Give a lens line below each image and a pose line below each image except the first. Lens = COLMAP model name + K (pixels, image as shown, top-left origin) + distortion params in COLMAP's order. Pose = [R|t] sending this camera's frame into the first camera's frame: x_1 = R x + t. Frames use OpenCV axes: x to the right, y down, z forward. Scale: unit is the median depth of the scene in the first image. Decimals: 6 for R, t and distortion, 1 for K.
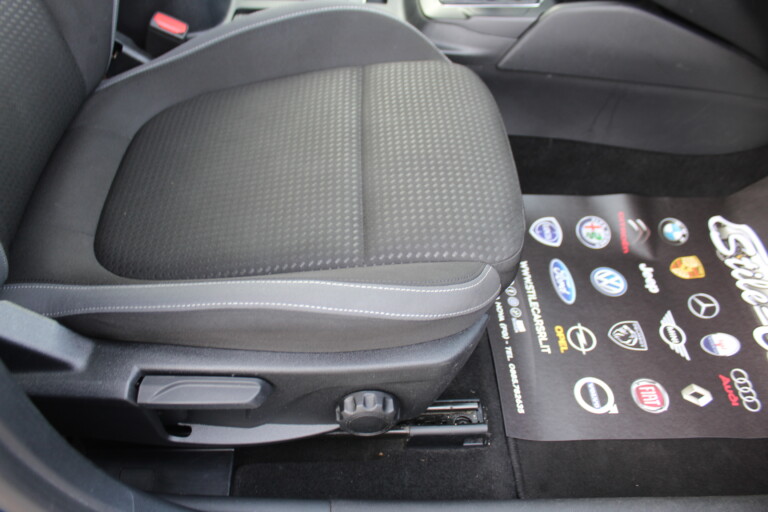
lens RADIAL K [[622.4, 0, 382.3], [0, 622.4, 251.8], [0, 0, 1]] dist [-0.171152, 0.136601]
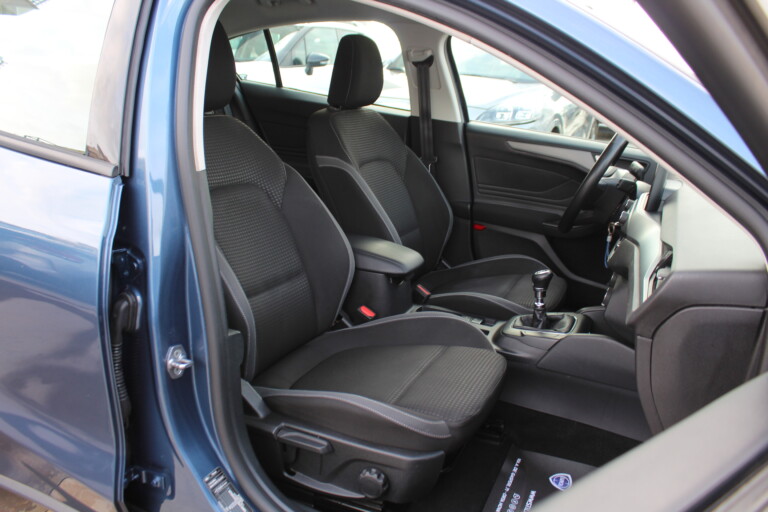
lens RADIAL K [[622.4, 0, 382.3], [0, 622.4, 251.8], [0, 0, 1]] dist [-0.171152, 0.136601]
pose [[0.890915, 0.097162, -0.443655, 0.594792], [-0.321807, 0.824362, -0.465691, 0.405986], [0.320485, 0.557662, 0.765704, -0.681636]]
